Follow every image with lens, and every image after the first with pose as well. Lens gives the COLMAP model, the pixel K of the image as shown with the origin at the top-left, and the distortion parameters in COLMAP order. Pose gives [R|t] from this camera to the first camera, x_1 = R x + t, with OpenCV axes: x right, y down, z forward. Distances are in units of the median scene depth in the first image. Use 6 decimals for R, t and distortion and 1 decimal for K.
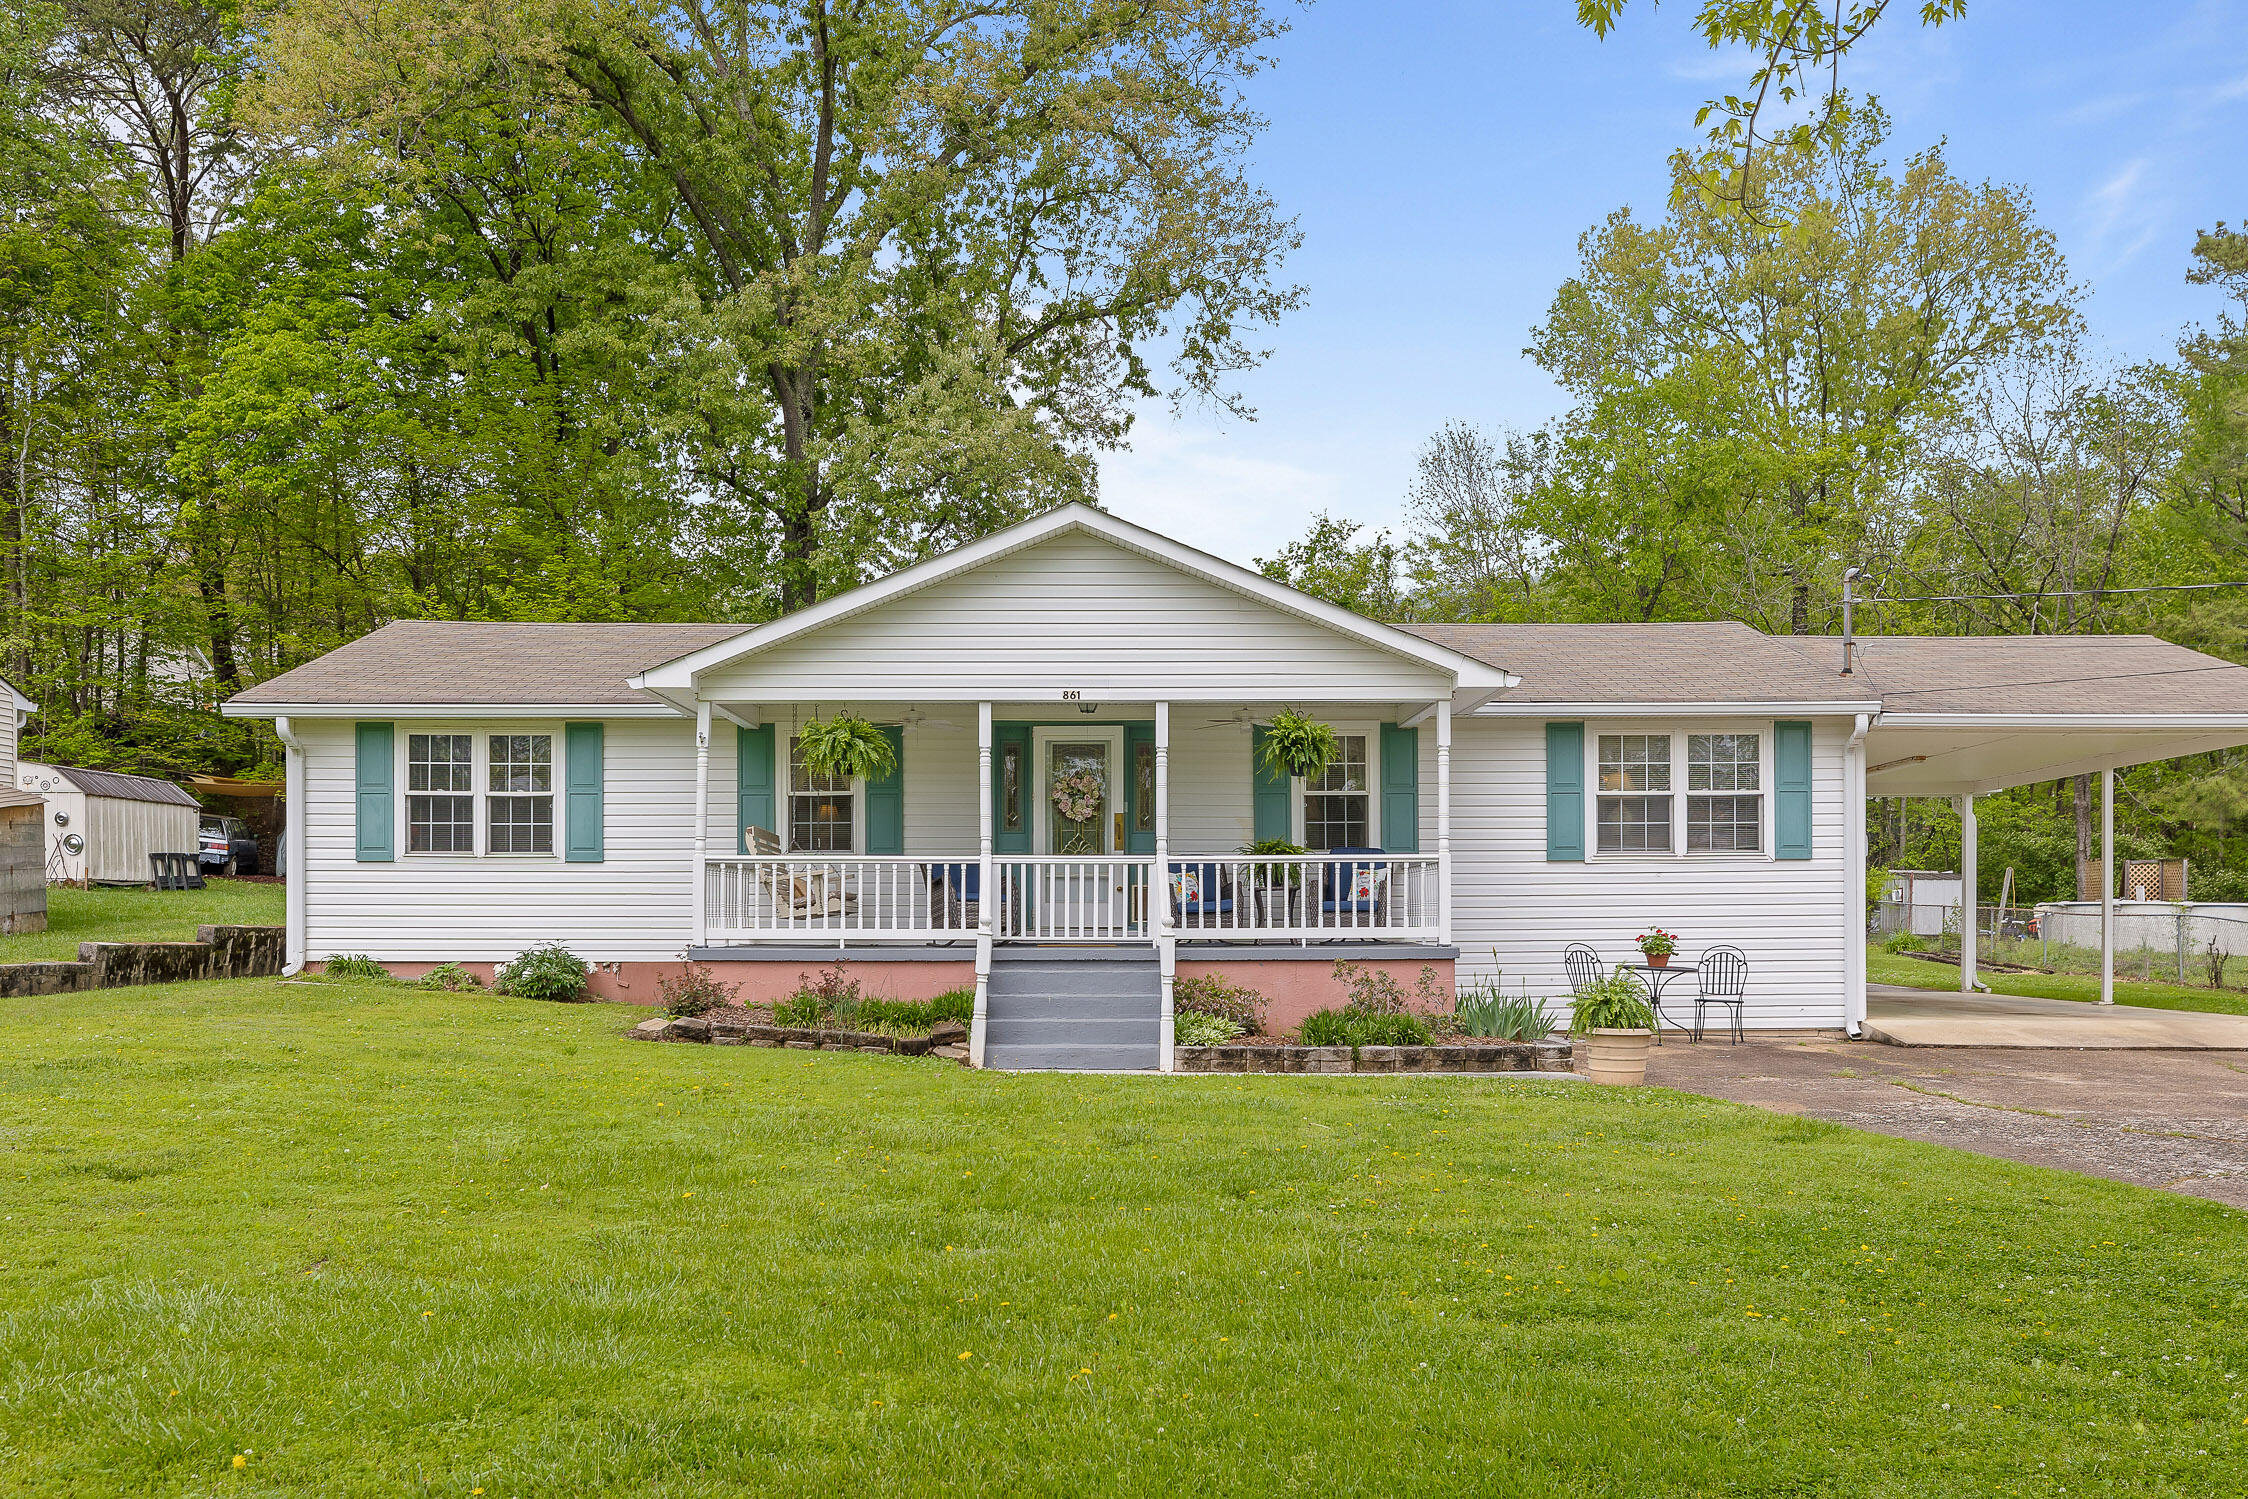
lens RADIAL K [[1953.3, 0, 1137.9], [0, 1953.3, 764.7], [0, 0, 1]] dist [-0.009523, 0.016905]
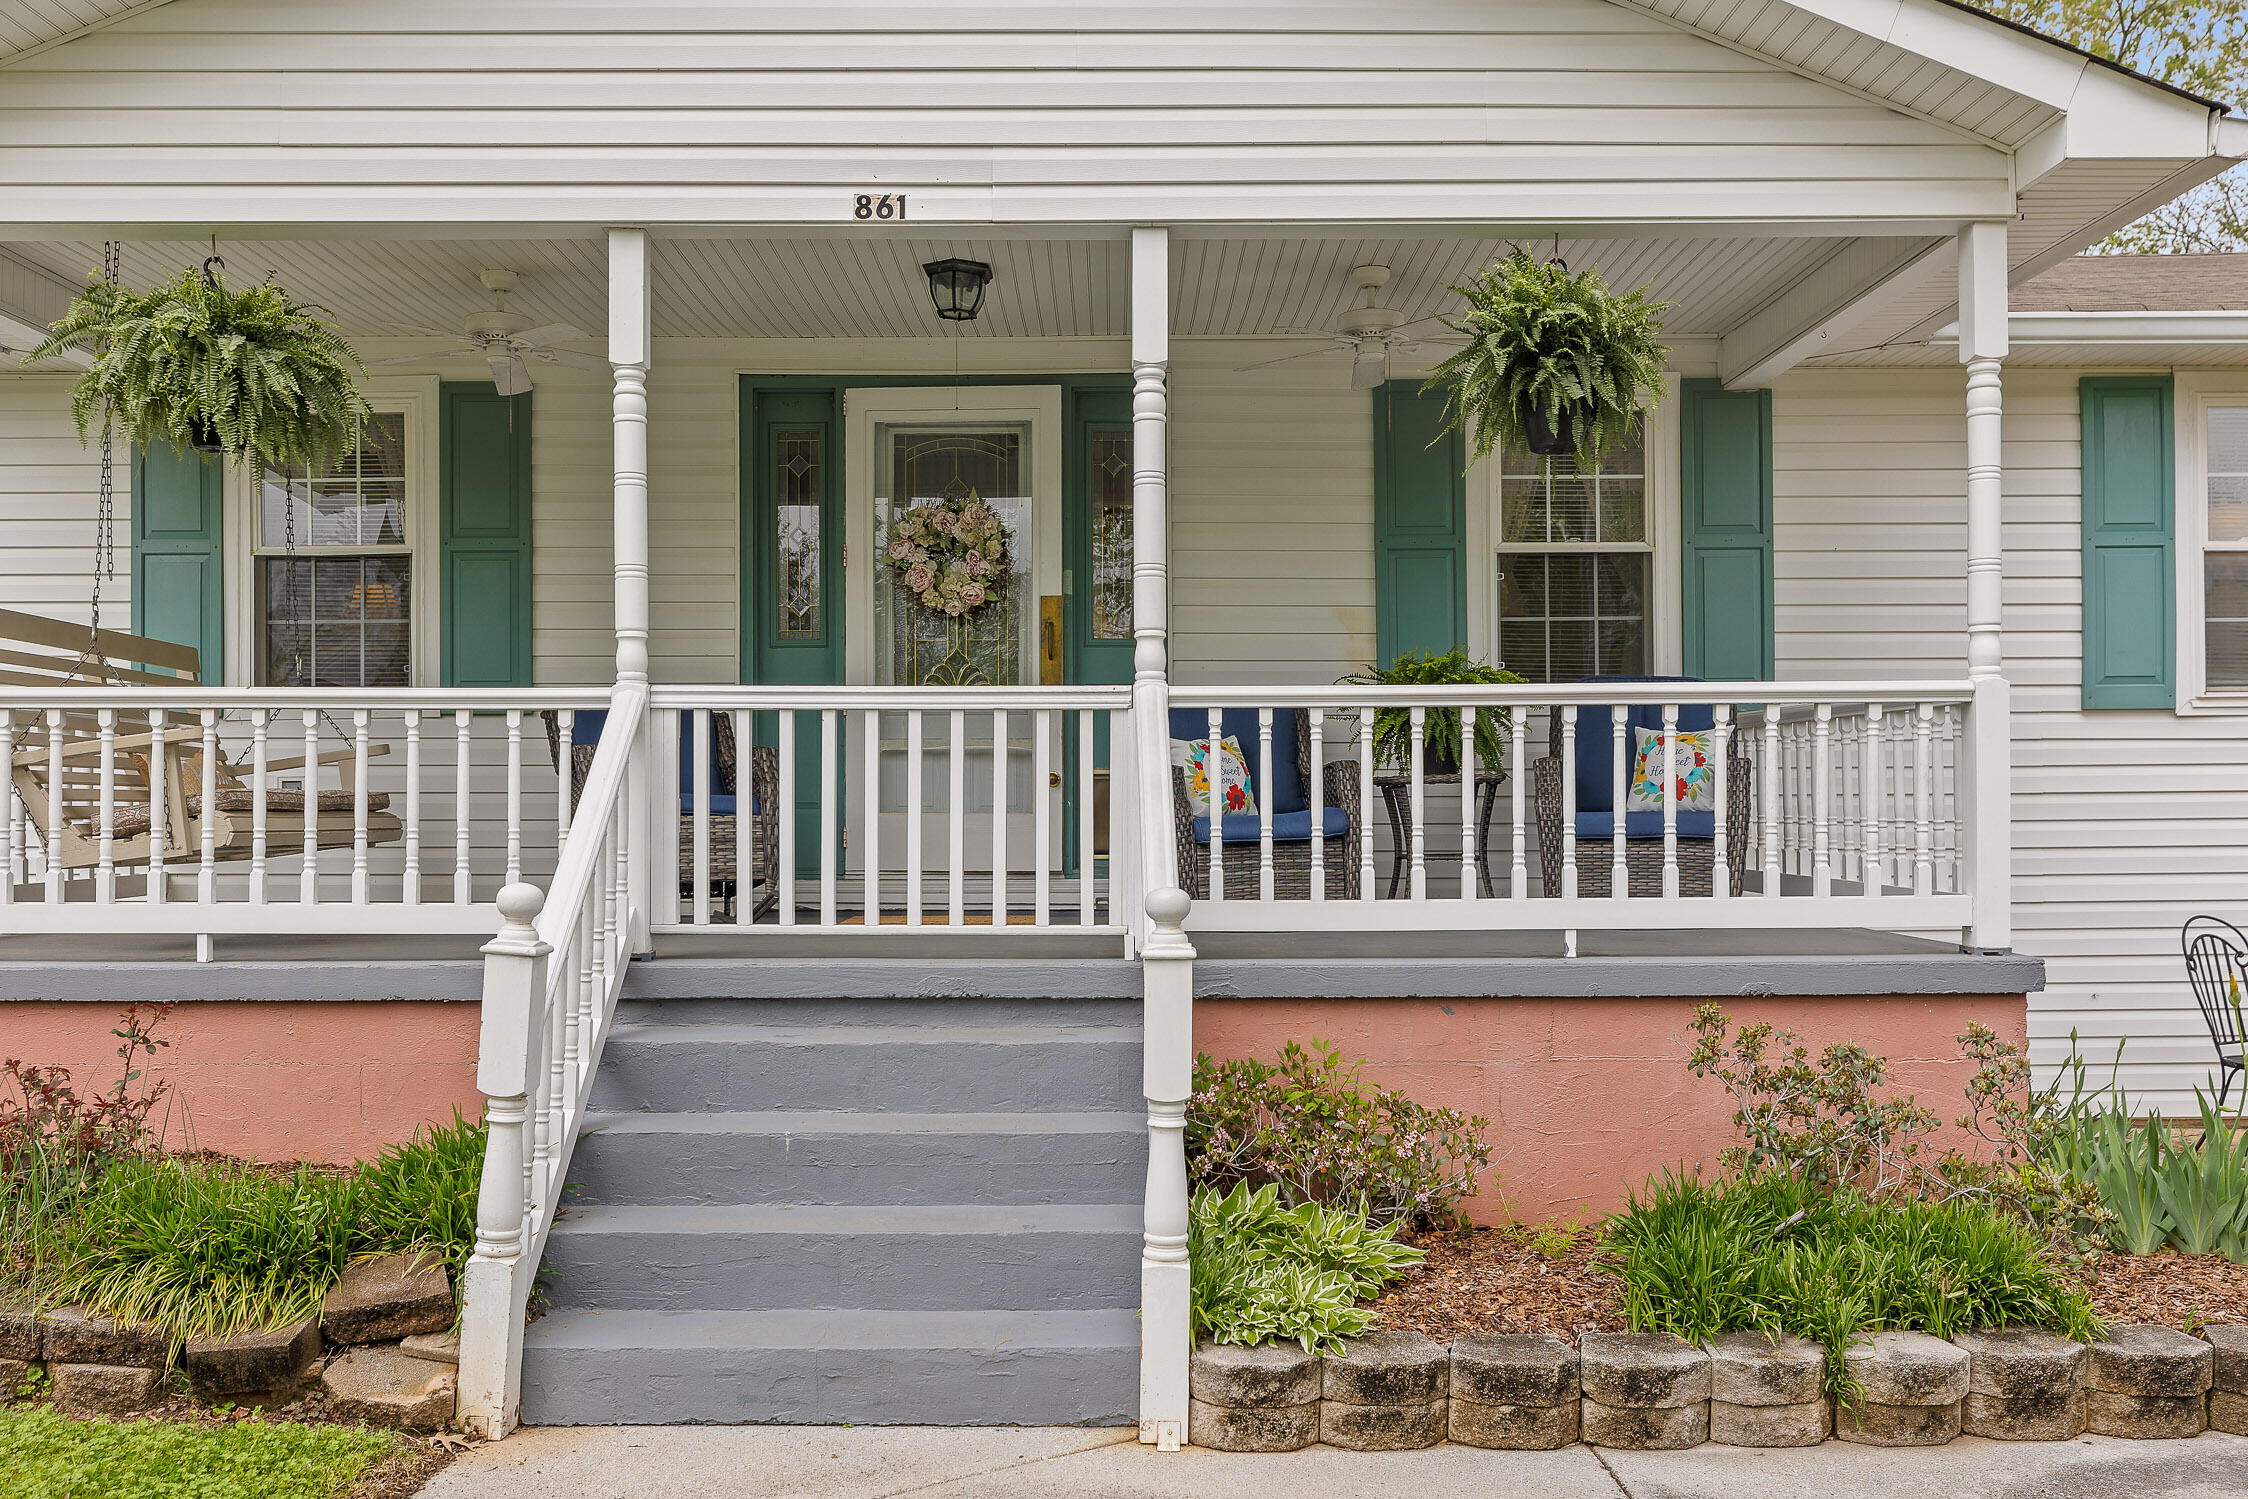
lens RADIAL K [[1953.3, 0, 1128.0], [0, 1953.3, 734.1], [0, 0, 1]] dist [-0.009523, 0.016905]
pose [[0.999981, -0.000846, -0.006136, 0.009586], [0.001143, 0.998819, 0.048582, 0.035388], [0.006088, -0.048588, 0.998800, 0.607499]]
